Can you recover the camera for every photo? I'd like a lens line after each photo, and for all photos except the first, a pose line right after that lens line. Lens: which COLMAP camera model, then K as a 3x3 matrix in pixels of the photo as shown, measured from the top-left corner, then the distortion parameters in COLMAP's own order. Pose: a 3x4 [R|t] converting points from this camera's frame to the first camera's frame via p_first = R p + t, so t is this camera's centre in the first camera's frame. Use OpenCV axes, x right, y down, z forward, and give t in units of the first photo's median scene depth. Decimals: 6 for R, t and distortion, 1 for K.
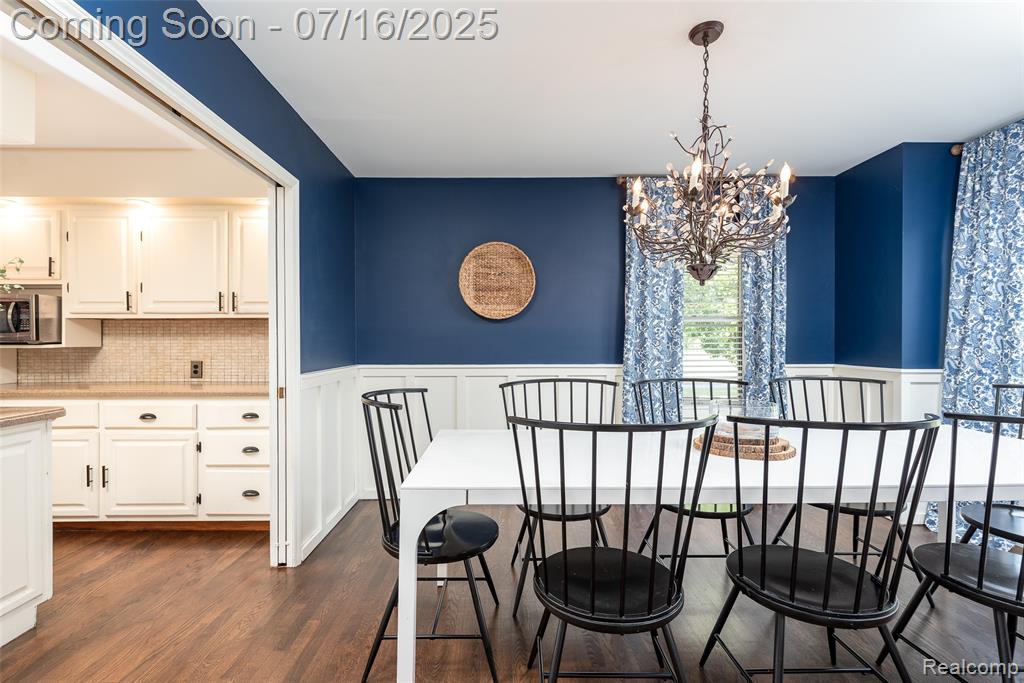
lens RADIAL K [[479.7, 0, 511.9], [0, 479.7, 346.2], [0, 0, 1]] dist [0.004513, 0.000230]
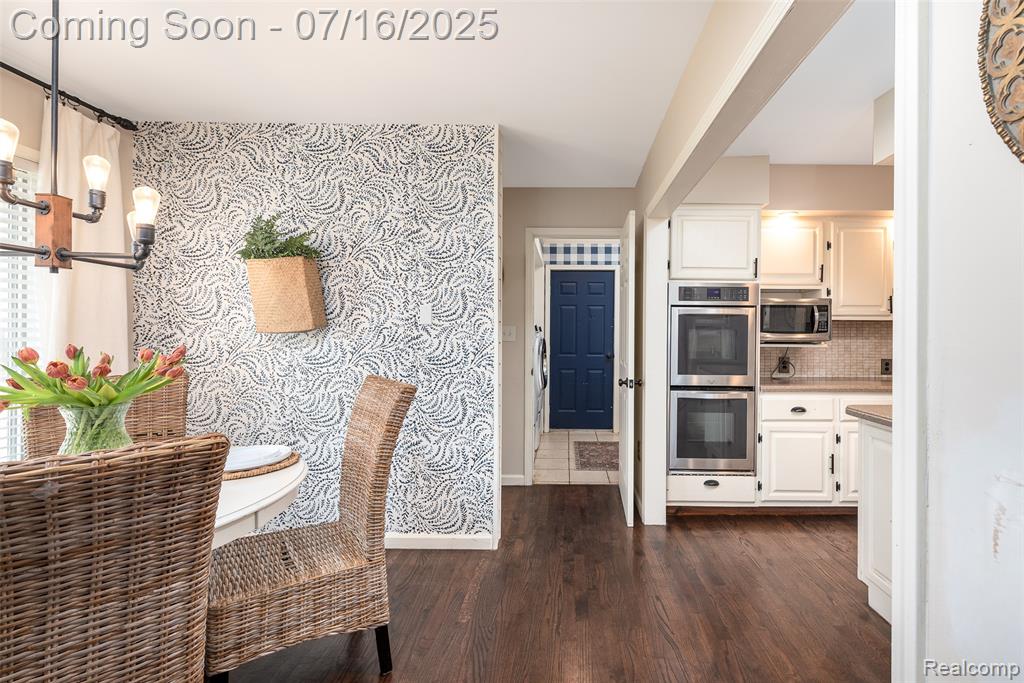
lens RADIAL K [[449.8, 0, 592.0], [0, 449.8, 335.5], [0, 0, 1]] dist [0.000906, -0.000119]
pose [[0.999971, 0.005529, -0.005236, -1.423839], [-0.005610, 0.999864, -0.015527, -0.003419], [0.005149, 0.015556, 0.999866, -0.026429]]
